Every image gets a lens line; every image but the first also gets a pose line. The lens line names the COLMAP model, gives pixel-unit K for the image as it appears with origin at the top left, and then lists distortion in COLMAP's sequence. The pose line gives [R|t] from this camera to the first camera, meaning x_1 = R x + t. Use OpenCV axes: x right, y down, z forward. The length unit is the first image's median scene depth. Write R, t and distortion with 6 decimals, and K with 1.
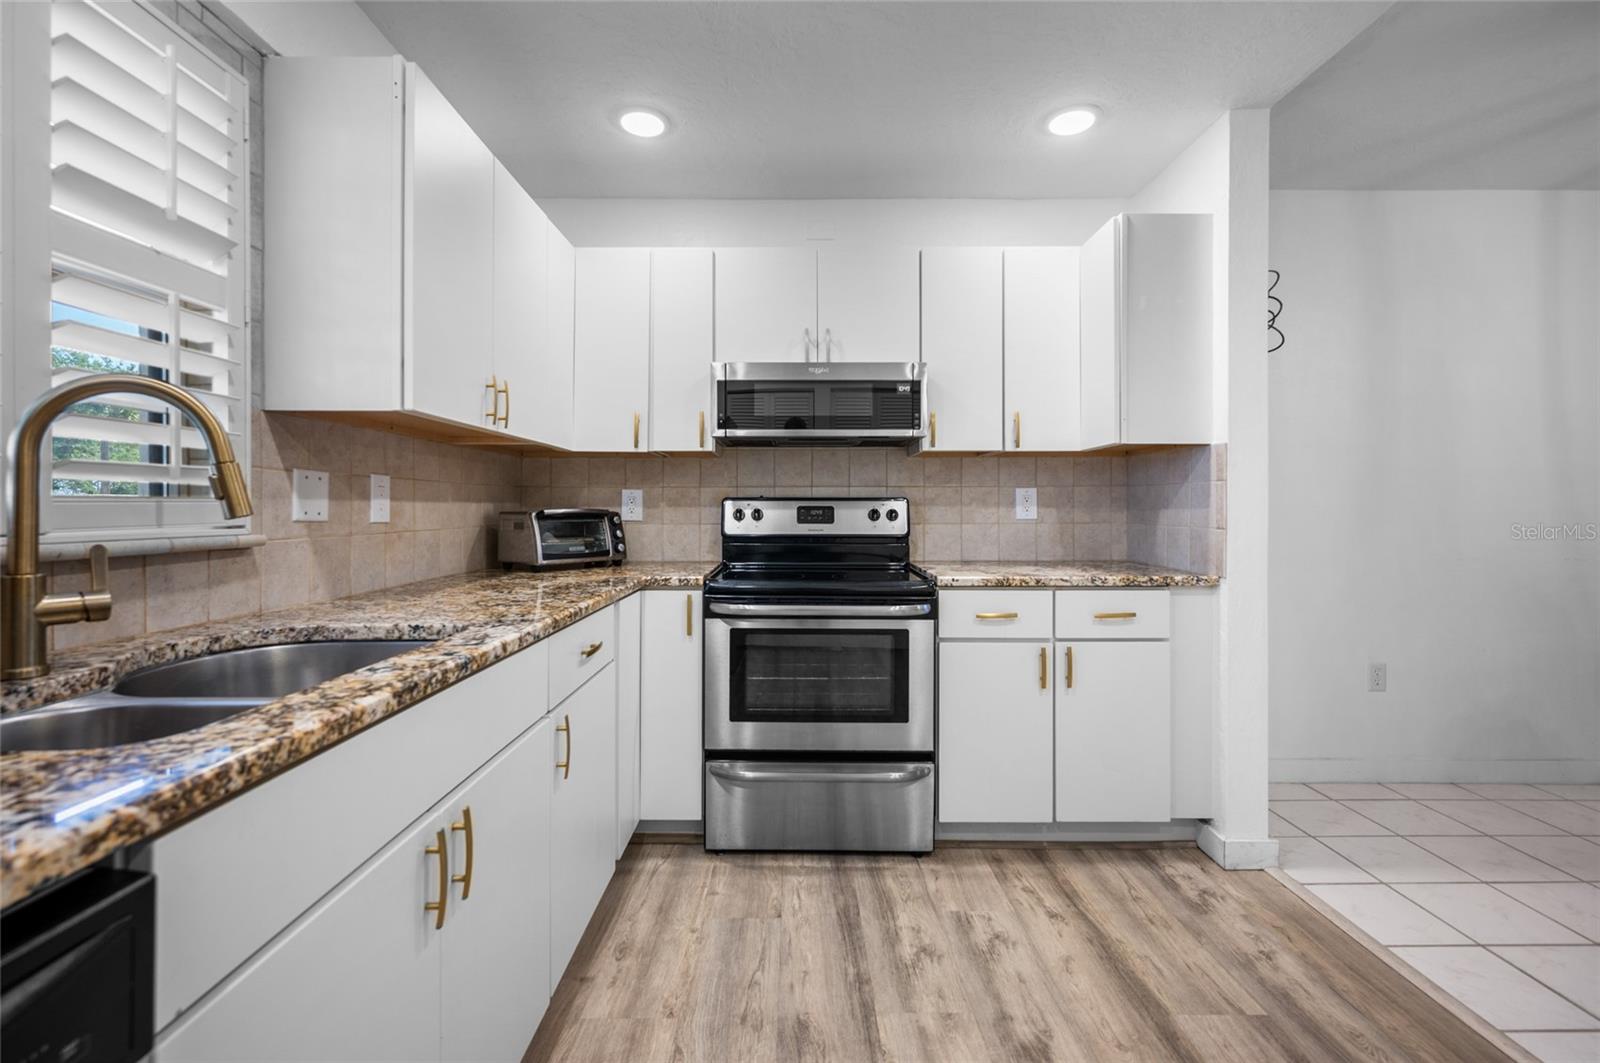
lens RADIAL K [[718.6, 0, 794.7], [0, 718.6, 504.6], [0, 0, 1]] dist [0.000669, 0.000112]
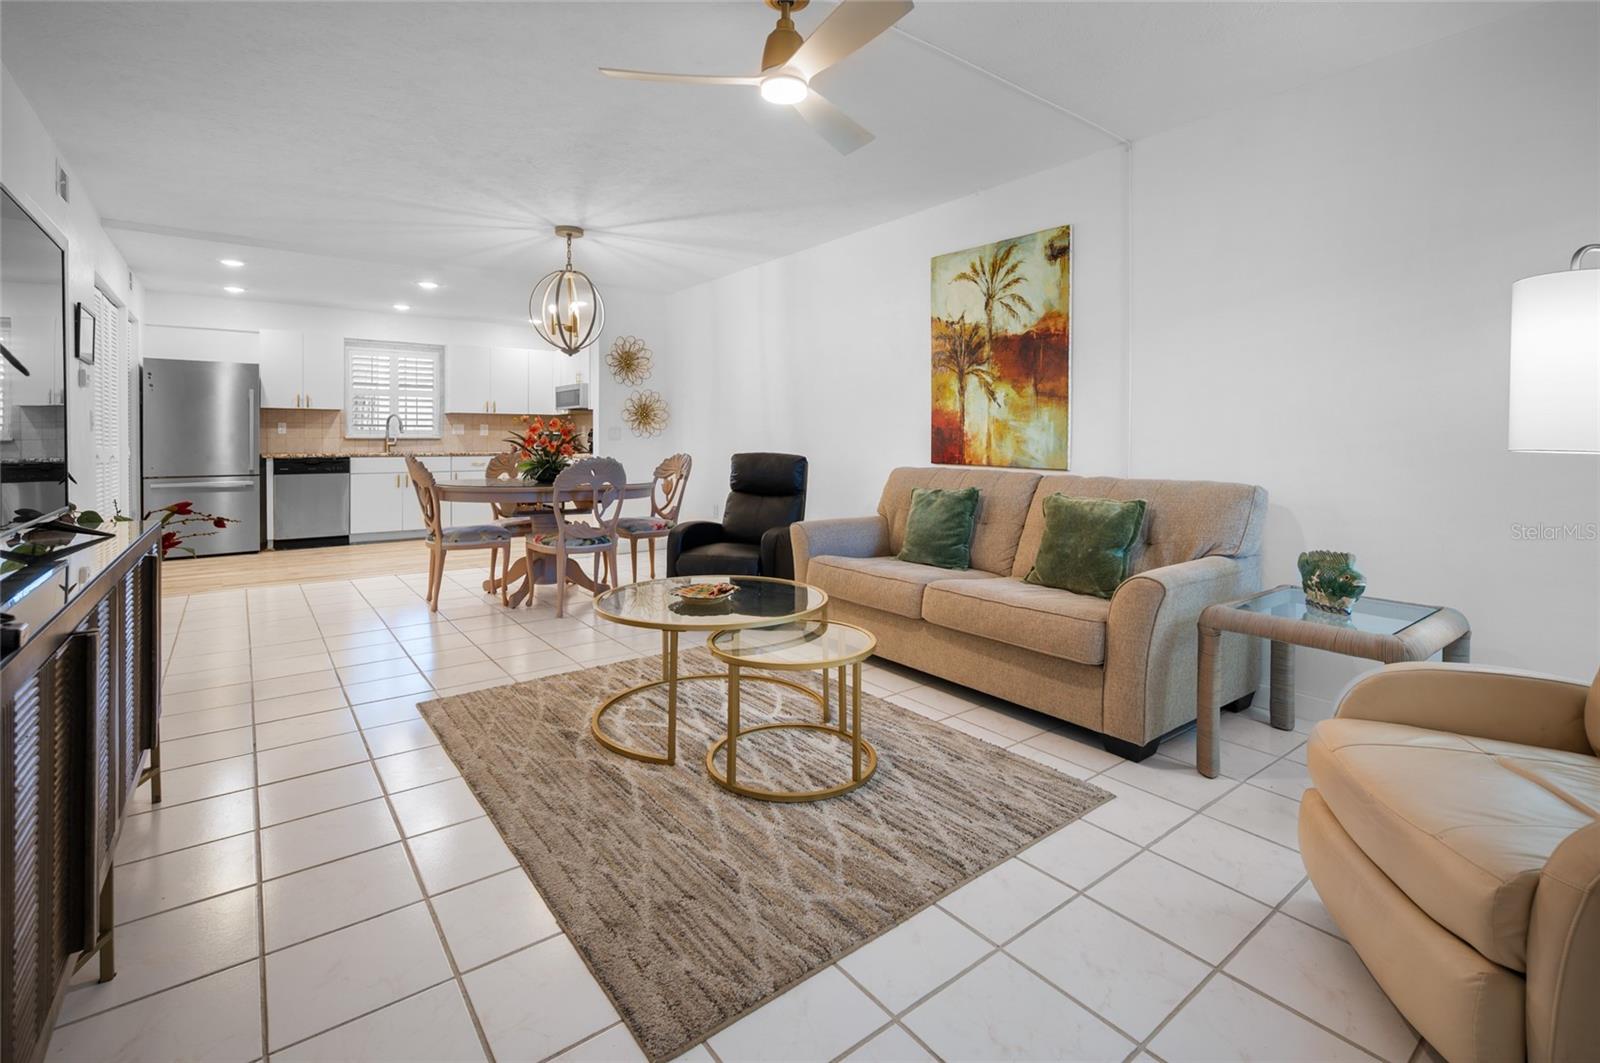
lens RADIAL K [[724.3, 0, 799.1], [0, 724.3, 443.5], [0, 0, 1]] dist [0.001680, 0.000125]
pose [[0.612935, 0.008031, -0.790092, 3.857002], [-0.001743, 0.999960, 0.008812, 0.029621], [0.790131, -0.004025, 0.612925, -0.152201]]
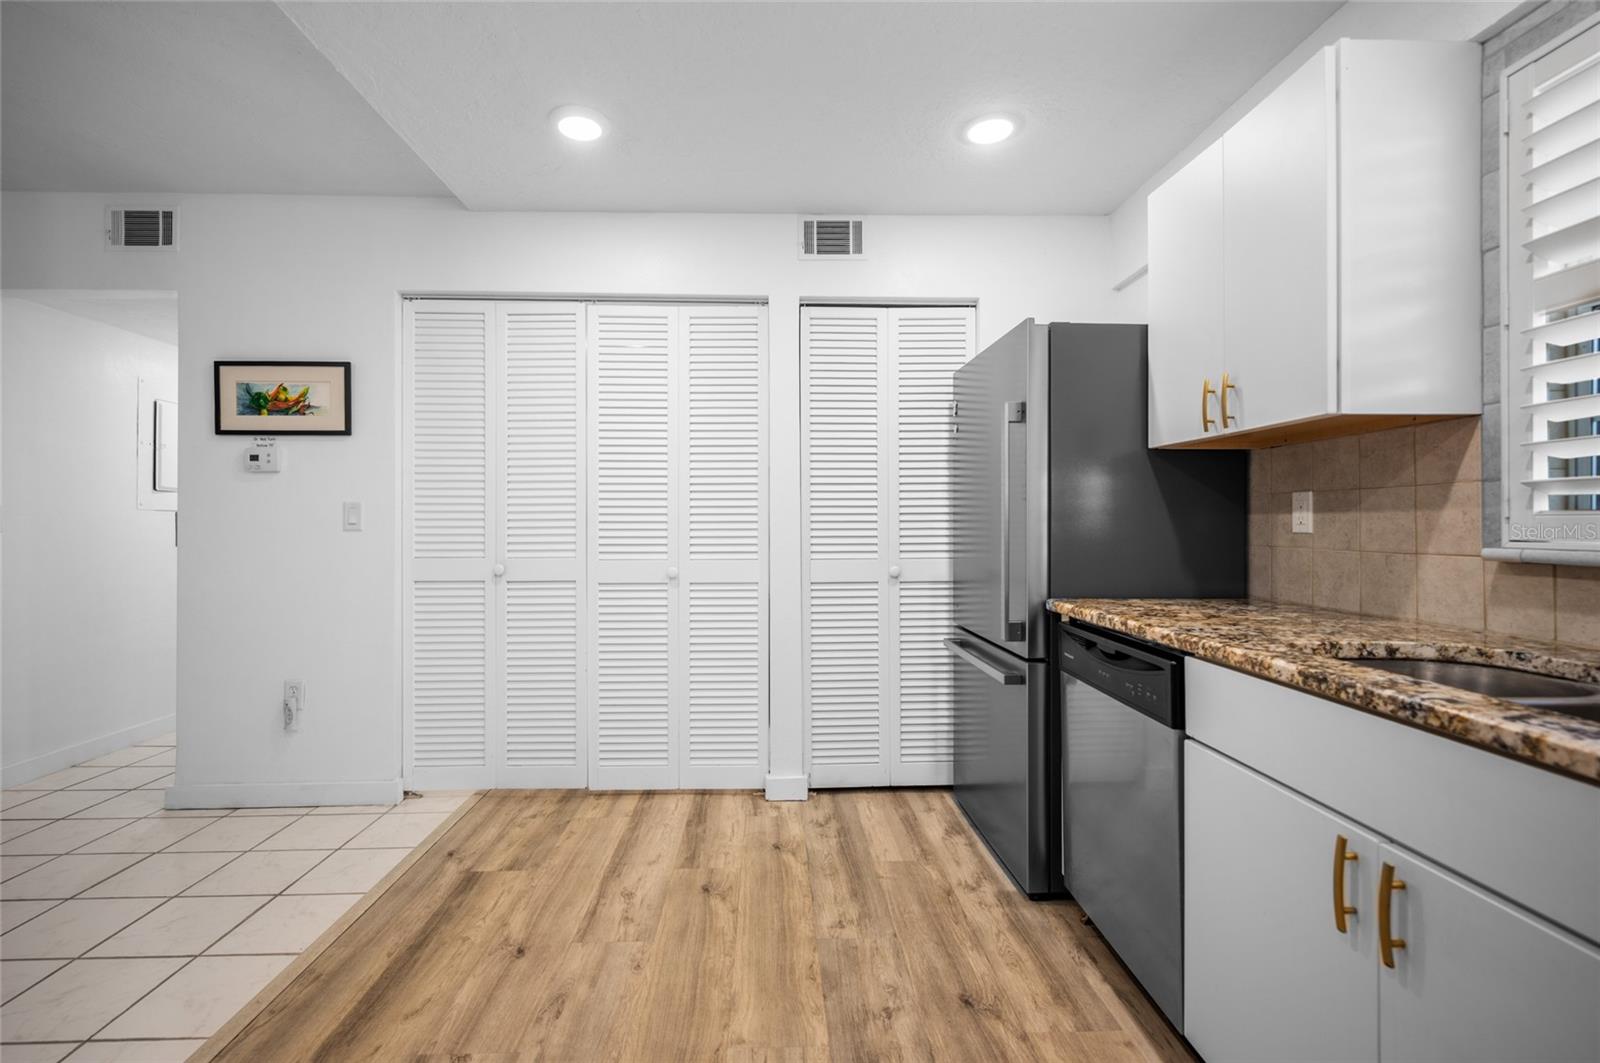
lens RADIAL K [[713.4, 0, 798.9], [0, 713.4, 524.4], [0, 0, 1]] dist [0.000314, 0.000018]
pose [[-0.999194, 0.001300, -0.040124, 0.150077], [0.001373, 0.999997, -0.001797, 0.006370], [0.040121, -0.001851, -0.999193, 0.963334]]
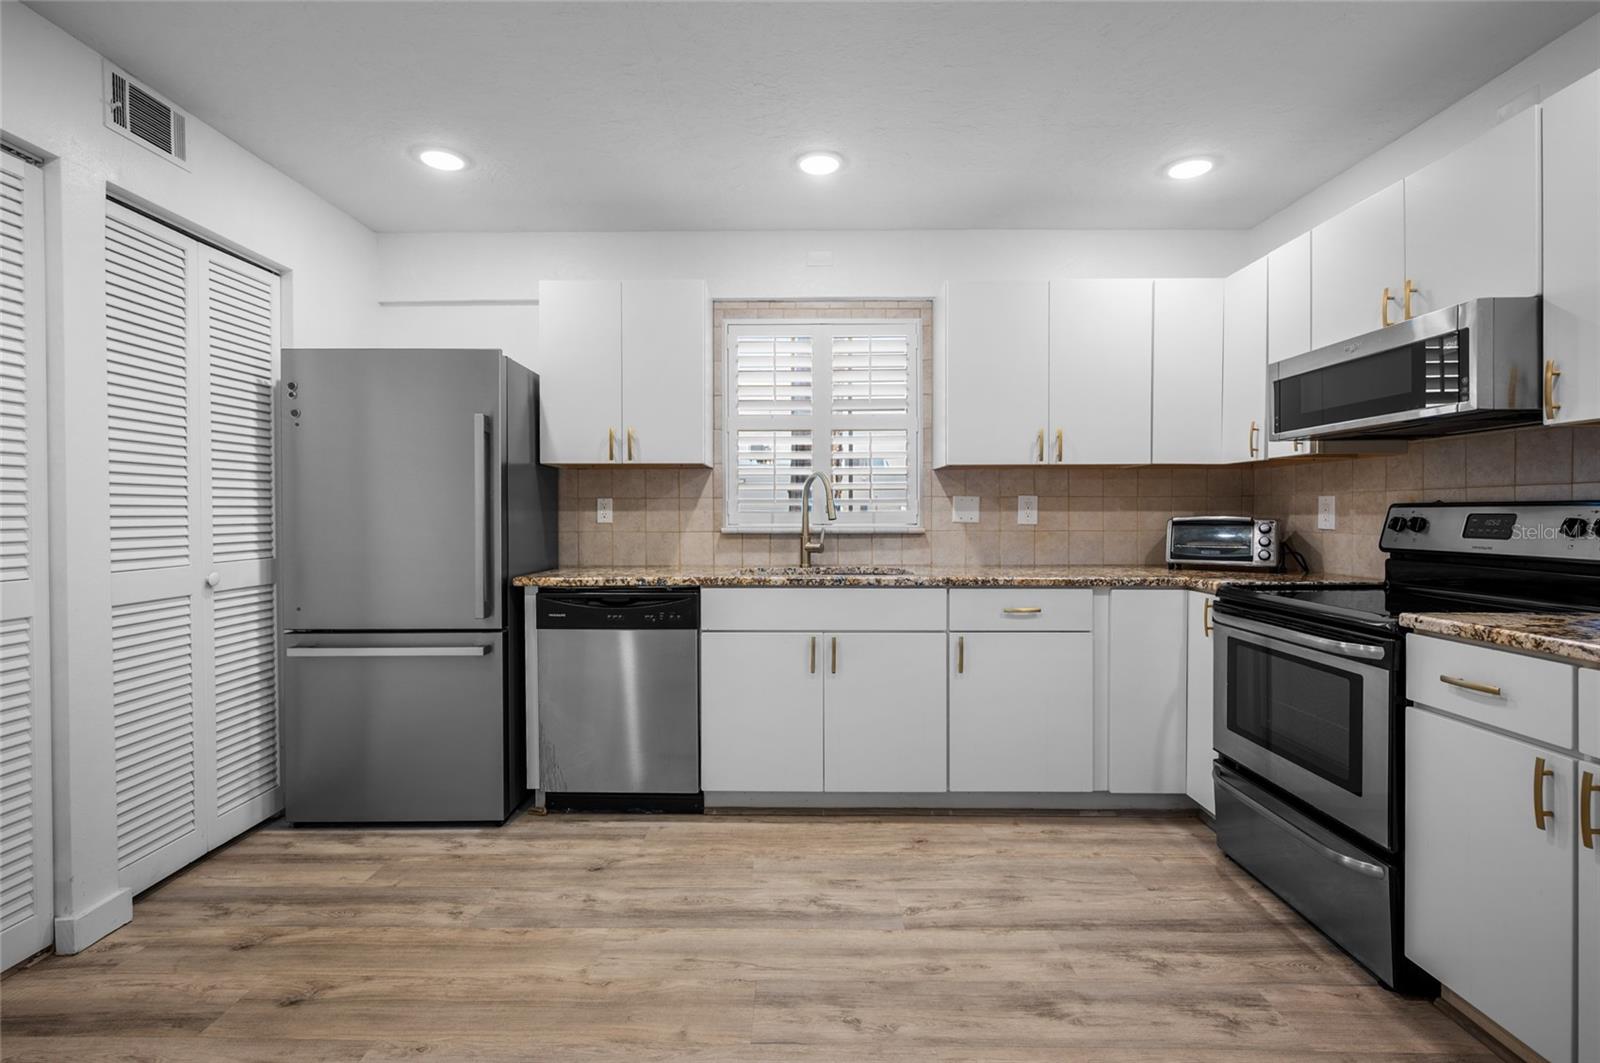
lens RADIAL K [[733.1, 0, 789.5], [0, 733.1, 519.2], [0, 0, 1]] dist [0.000858, 0.000217]
pose [[-0.008359, 0.007845, -0.999934, 1.082026], [0.004487, 0.999959, 0.007808, -0.002373], [0.999955, -0.004422, -0.008394, 0.456475]]
